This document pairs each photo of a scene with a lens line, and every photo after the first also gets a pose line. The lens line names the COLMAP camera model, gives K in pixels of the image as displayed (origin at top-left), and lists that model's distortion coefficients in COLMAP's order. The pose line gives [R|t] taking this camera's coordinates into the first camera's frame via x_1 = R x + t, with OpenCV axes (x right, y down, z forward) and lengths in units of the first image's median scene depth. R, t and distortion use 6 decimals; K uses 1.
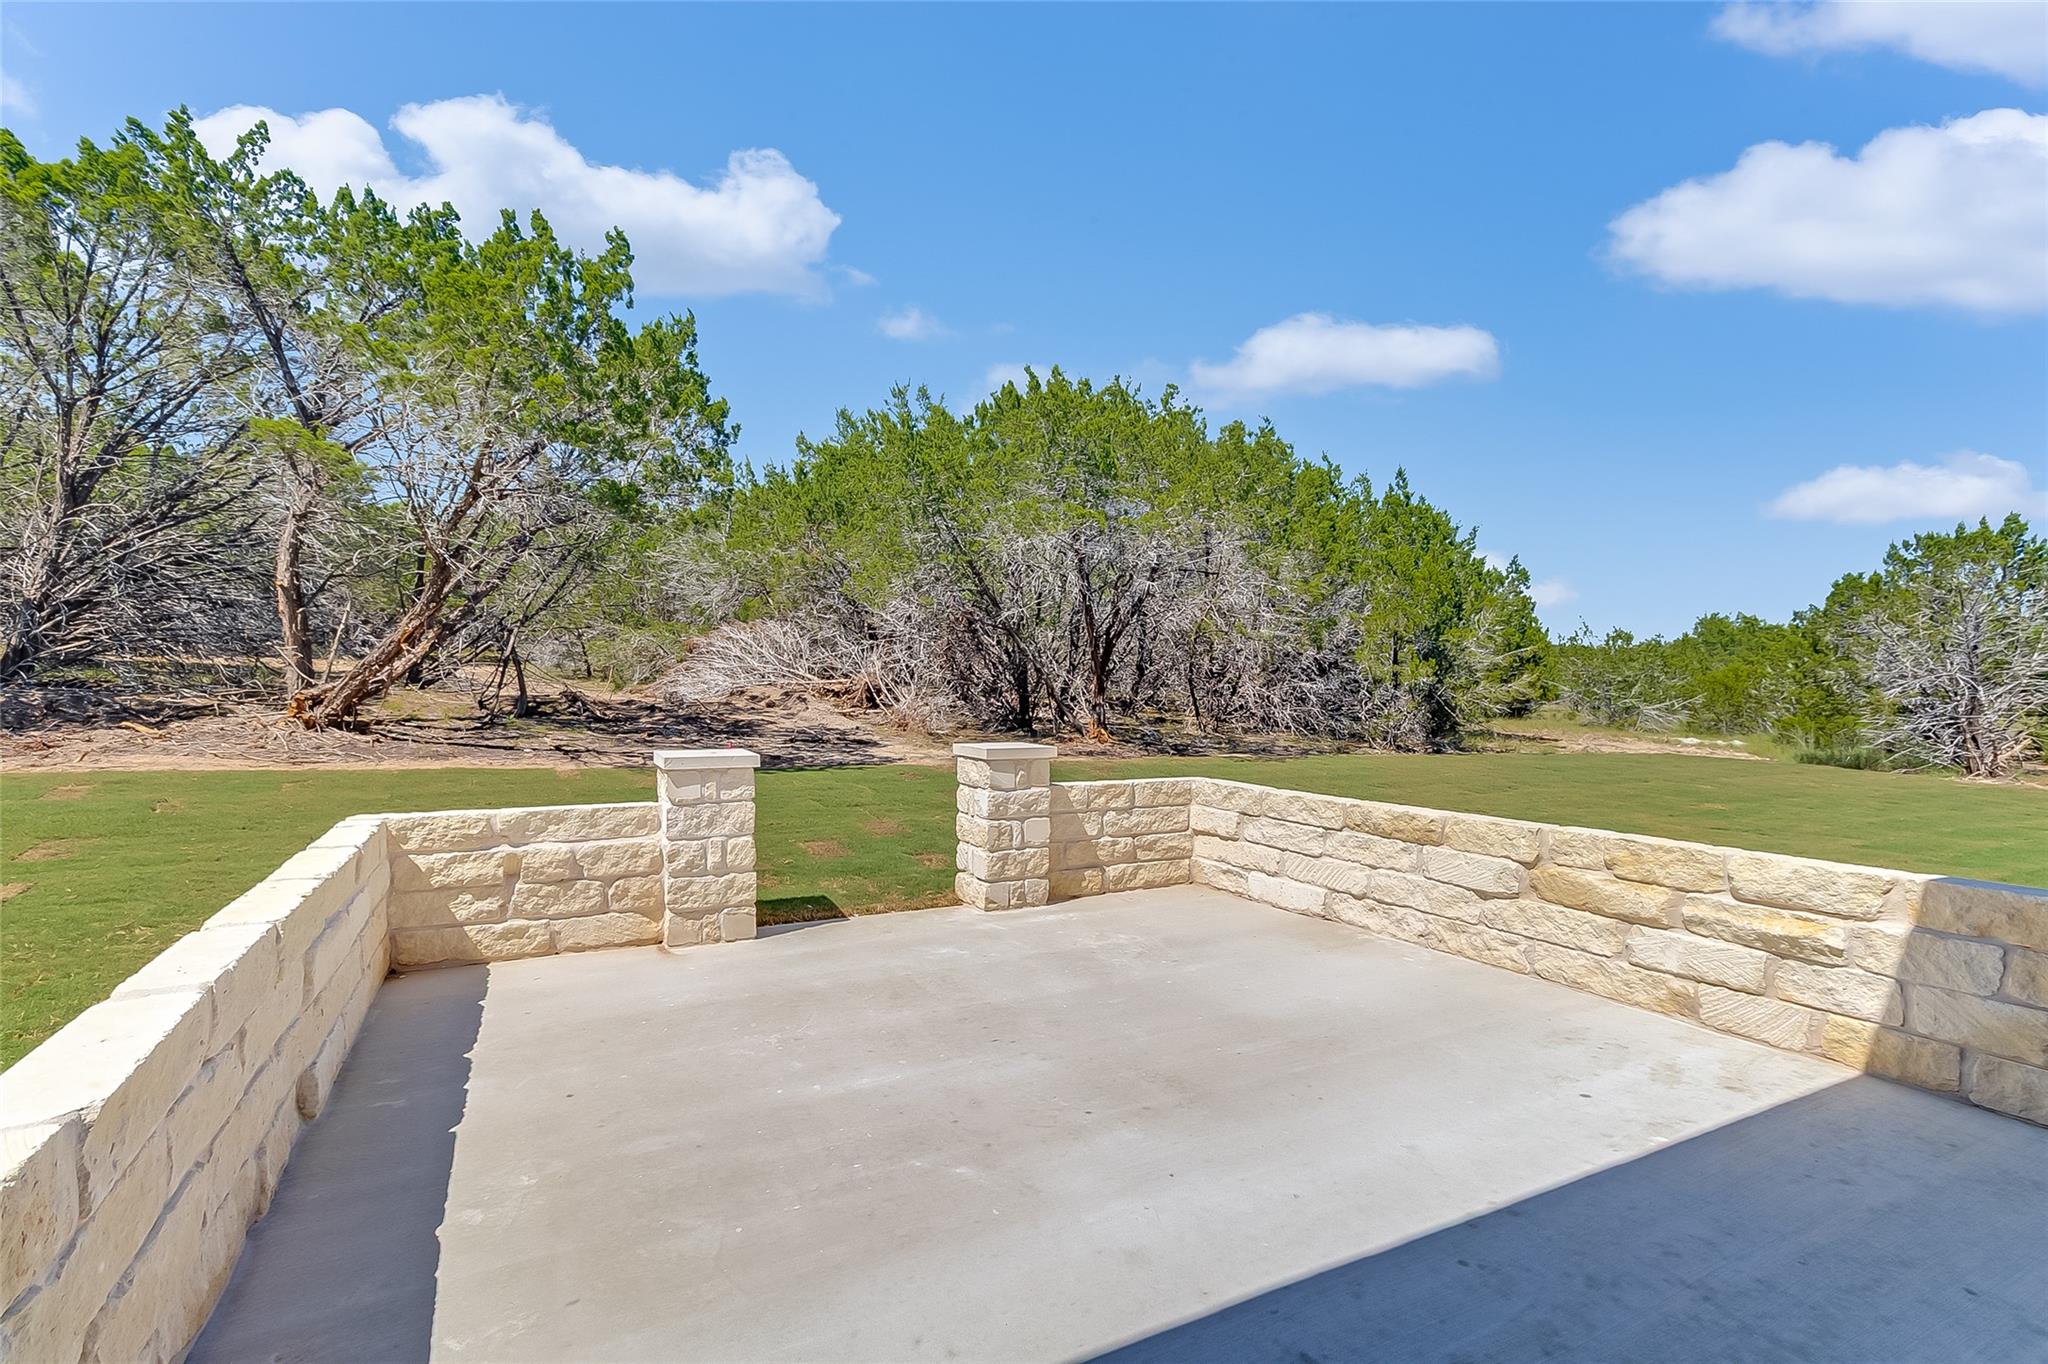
lens RADIAL K [[961.5, 0, 1027.7], [0, 961.5, 687.4], [0, 0, 1]] dist [0.003373, 0.000612]
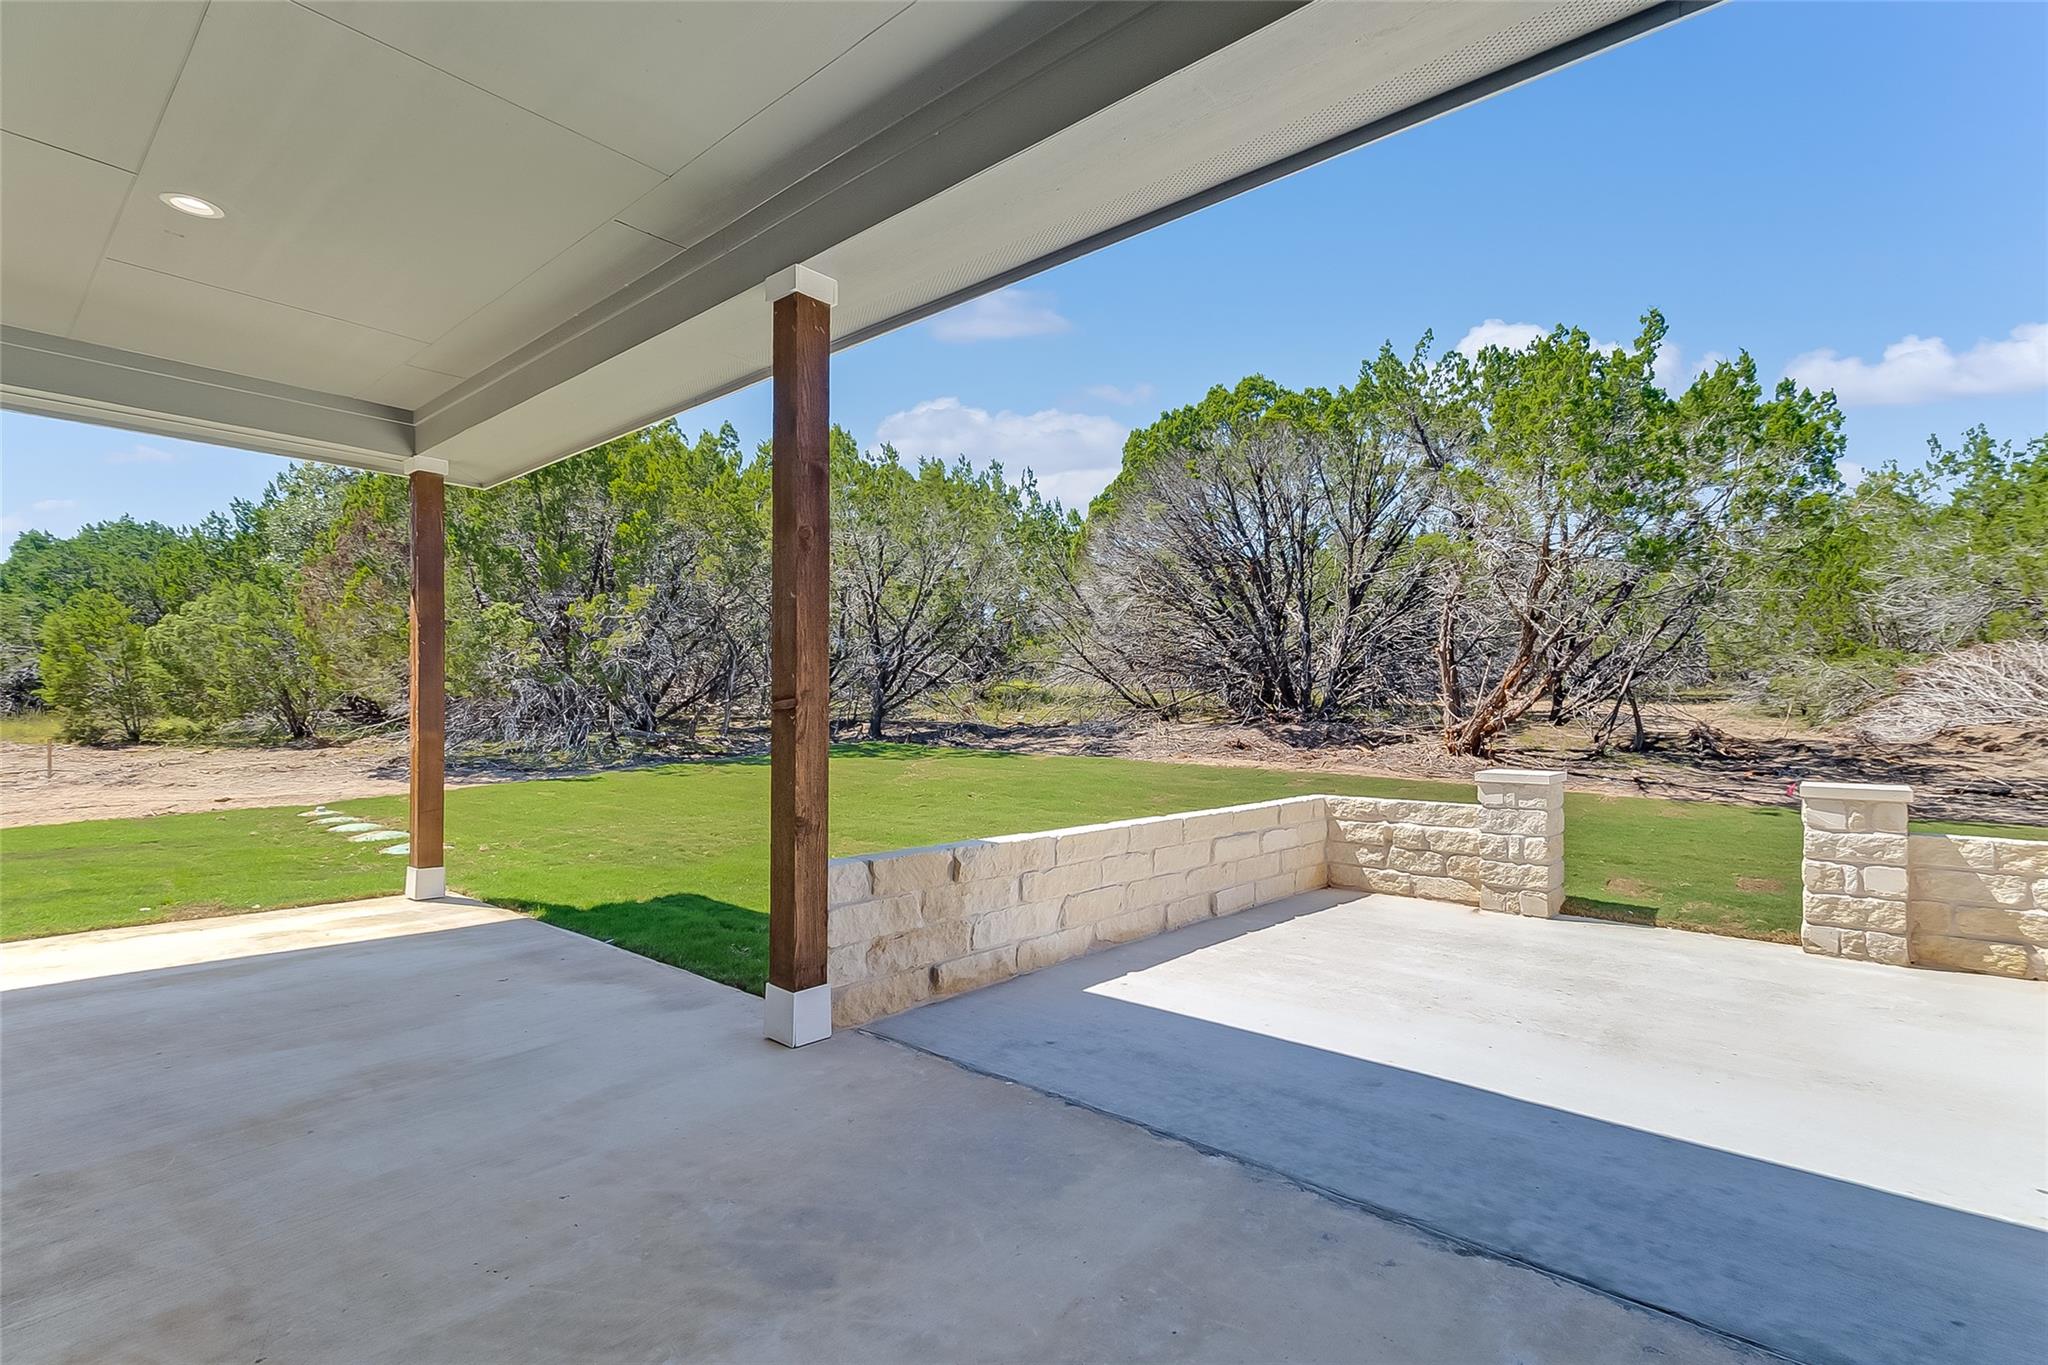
lens RADIAL K [[961.5, 0, 1027.7], [0, 961.5, 687.9], [0, 0, 1]] dist [0.003373, 0.000612]
pose [[0.355047, -0.030690, -0.934344, 0.677276], [-0.005743, 0.999371, -0.035008, 0.002163], [0.934831, 0.017795, 0.354648, -0.110095]]
